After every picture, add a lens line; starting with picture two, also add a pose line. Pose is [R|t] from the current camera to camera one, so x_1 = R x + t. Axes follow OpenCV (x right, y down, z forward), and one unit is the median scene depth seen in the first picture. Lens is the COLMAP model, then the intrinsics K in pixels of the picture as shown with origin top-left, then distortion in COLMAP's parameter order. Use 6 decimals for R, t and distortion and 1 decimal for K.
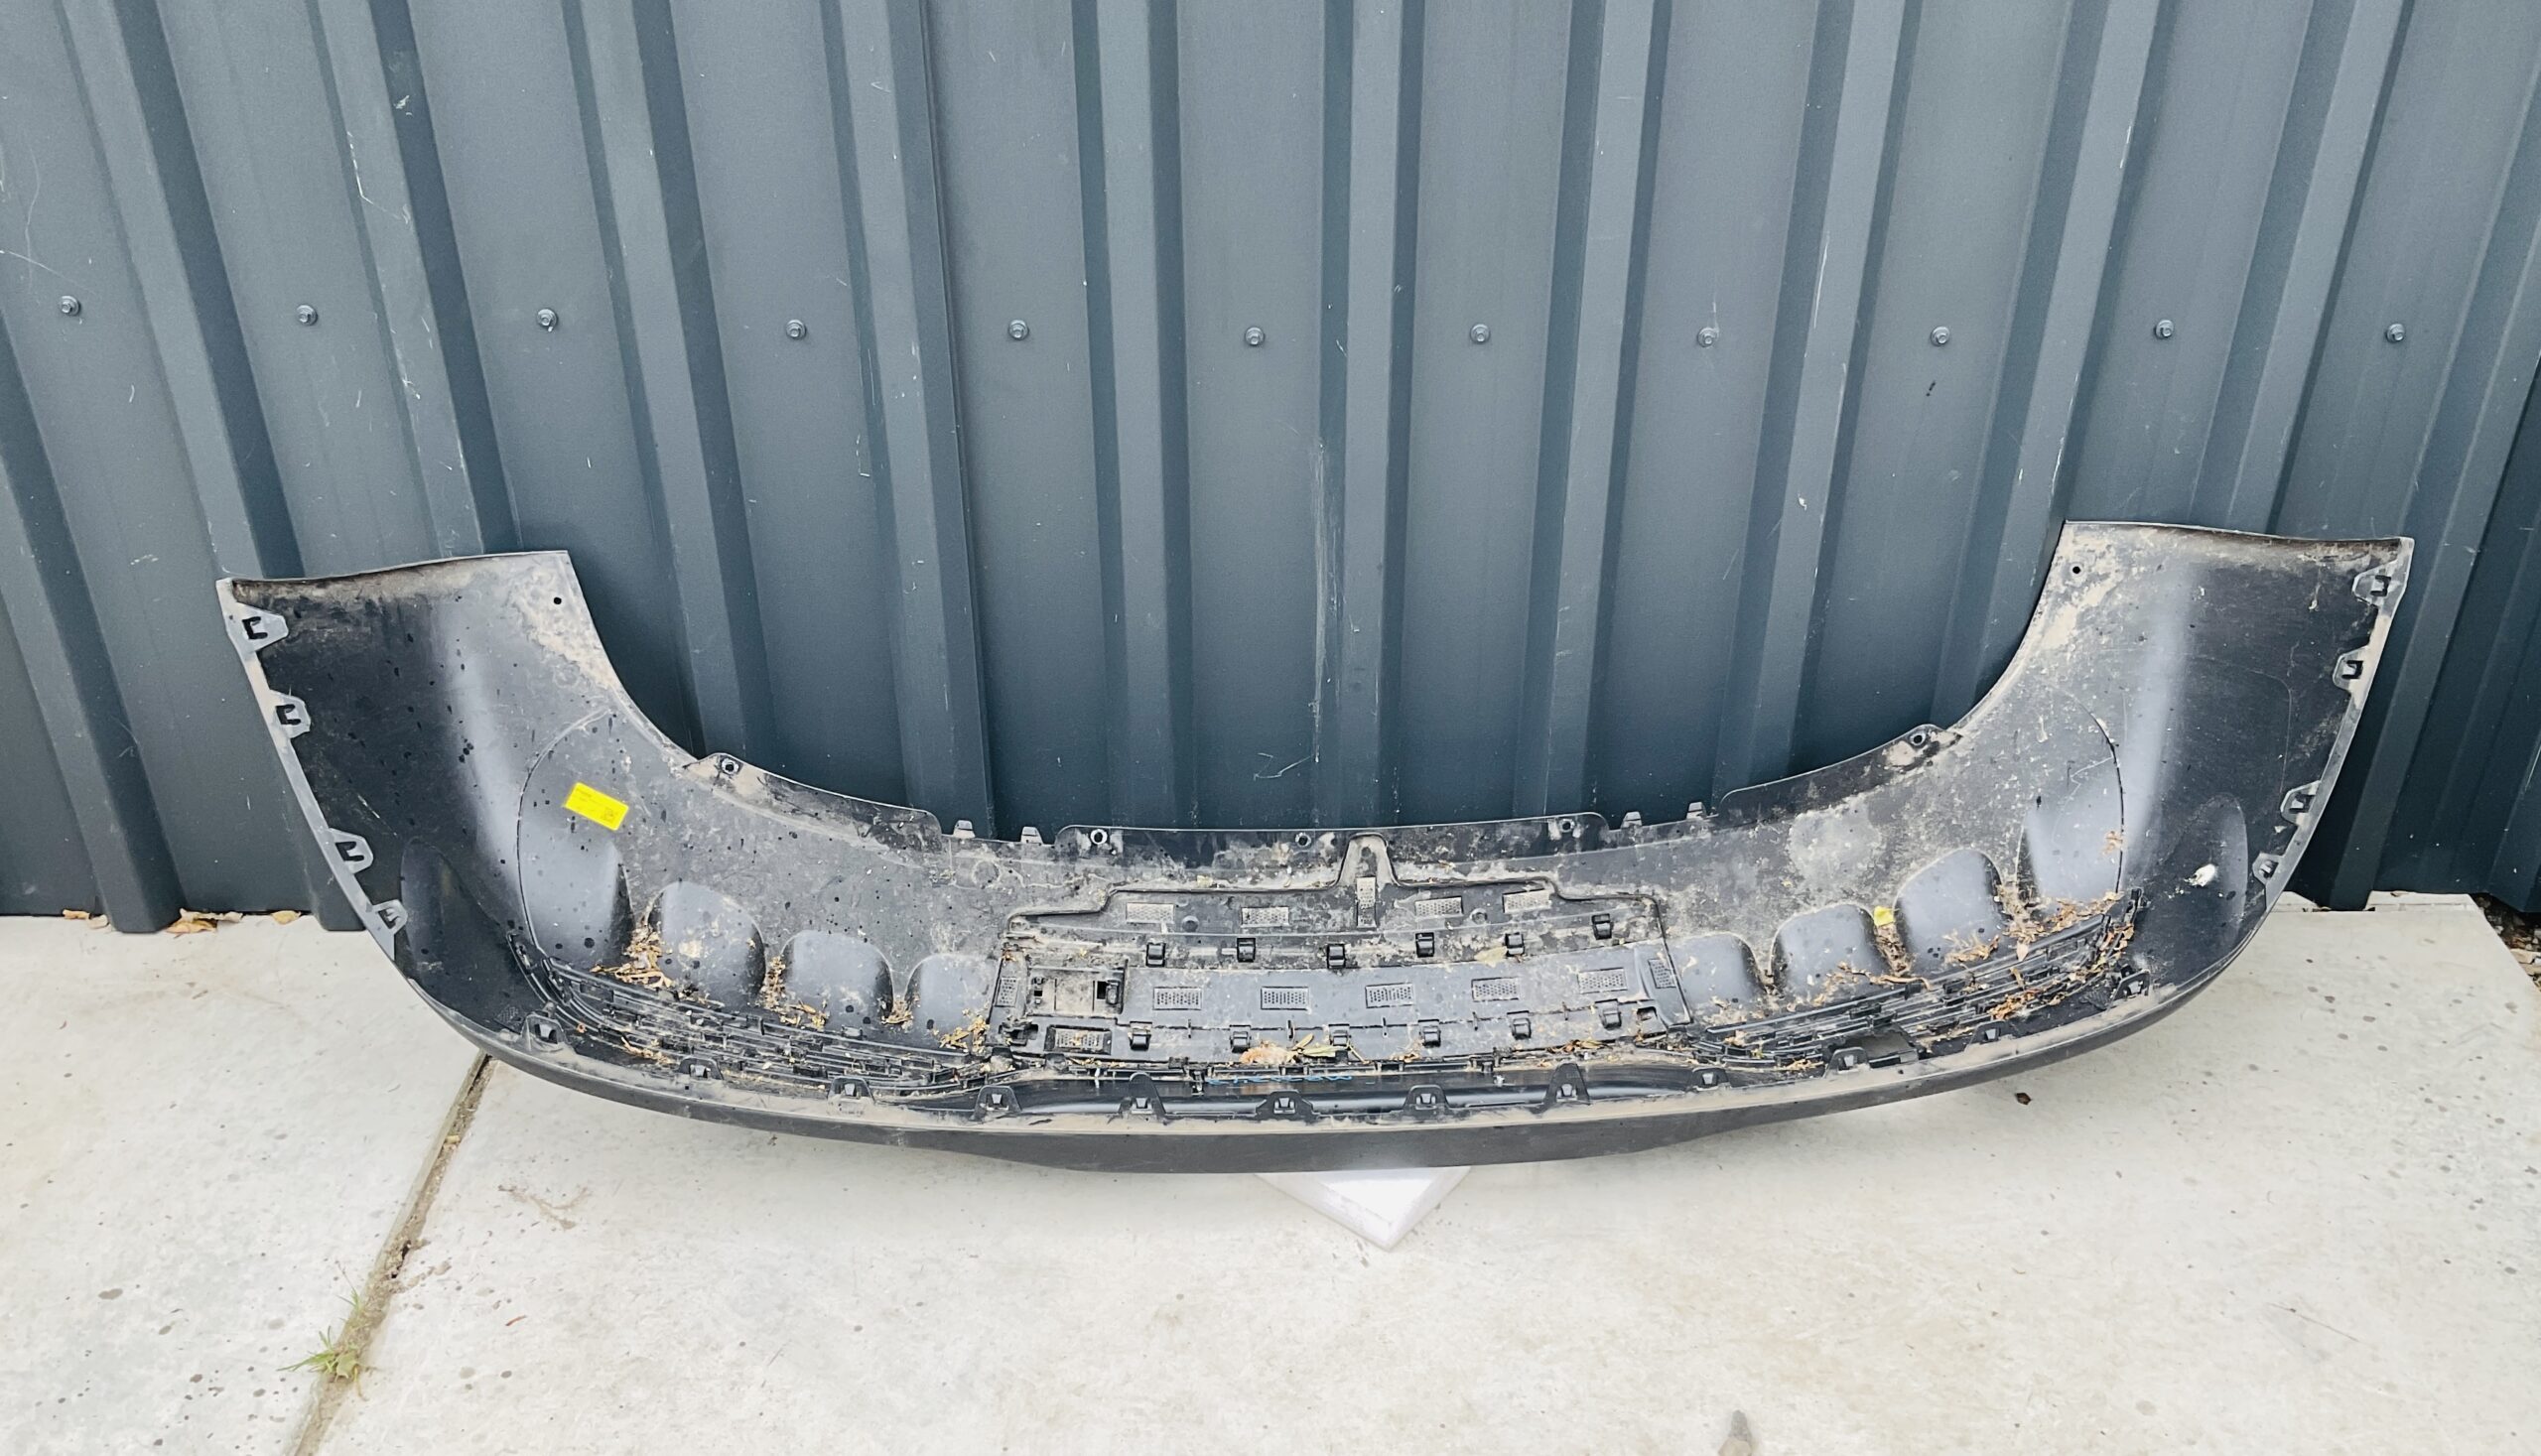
lens RADIAL K [[2496.5, 0, 1340.9], [0, 2496.5, 721.3], [0, 0, 1]] dist [0.080040, -0.251411]
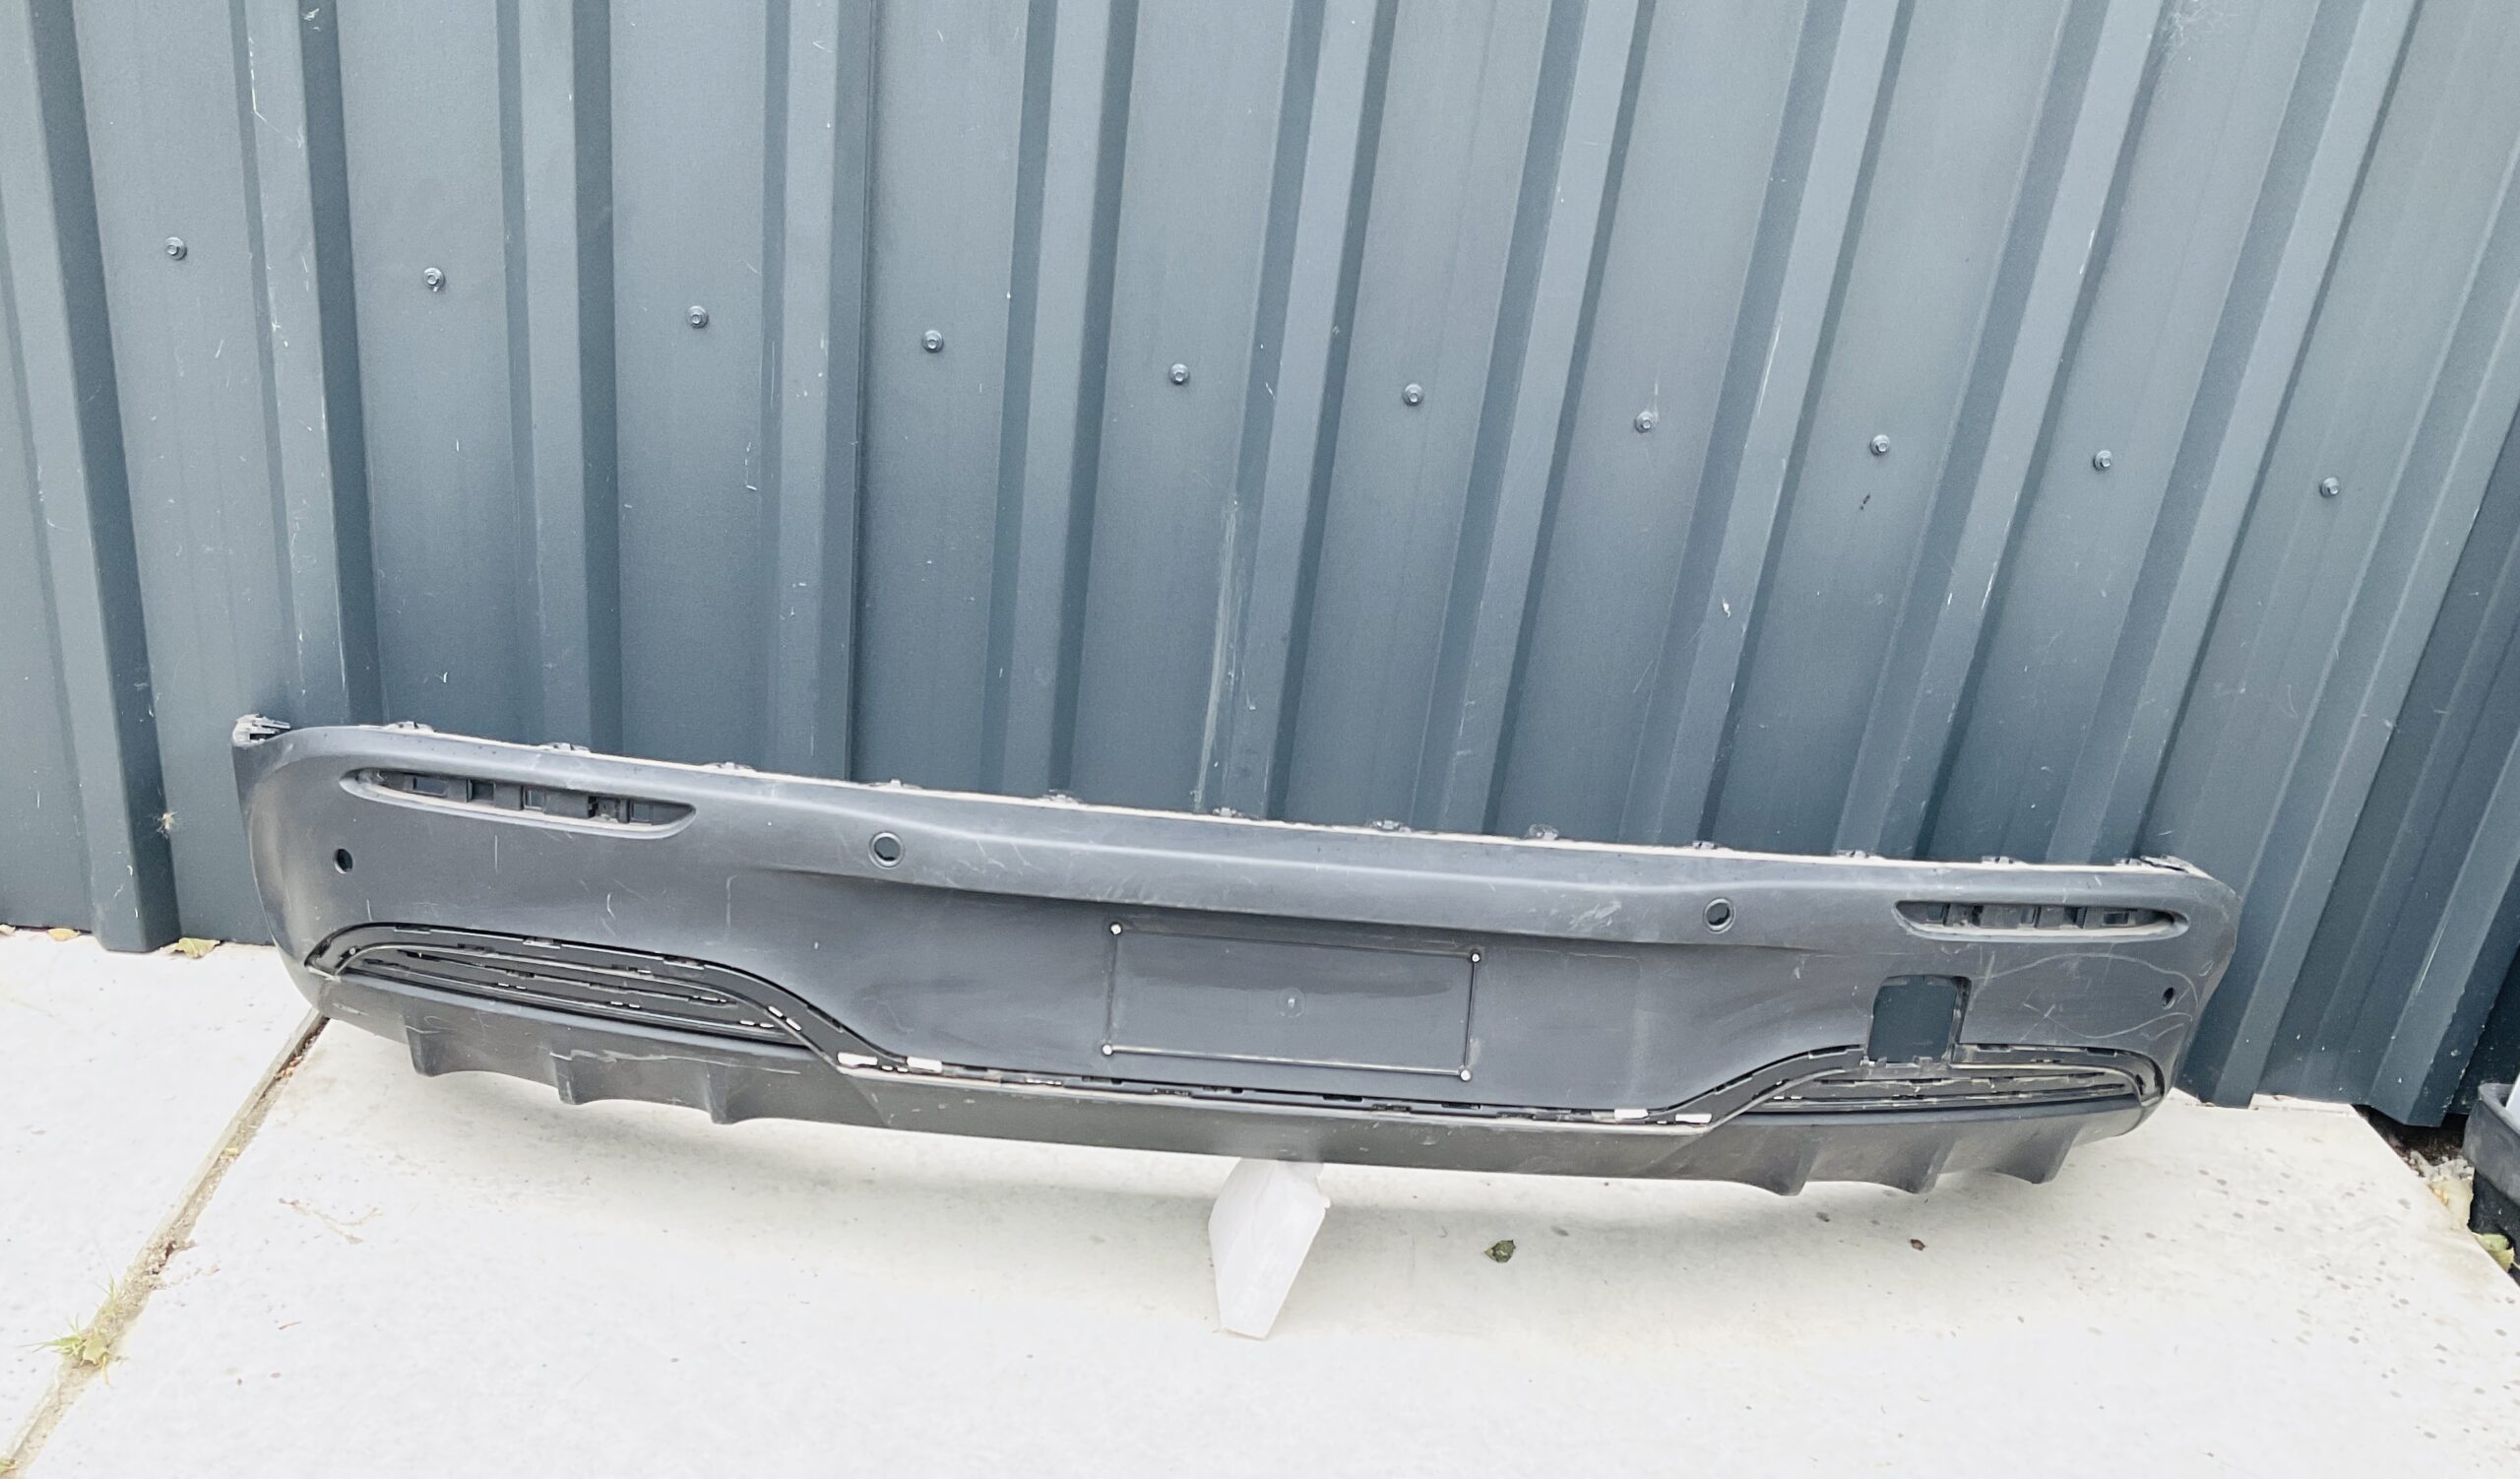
lens RADIAL K [[2453.7, 0, 1240.1], [0, 2453.7, 912.7], [0, 0, 1]] dist [0.050077, -0.163771]
pose [[0.994871, 0.082040, 0.059163, -0.049942], [-0.076600, 0.993083, -0.088988, 0.131556], [-0.066055, 0.084000, 0.994274, 0.082484]]
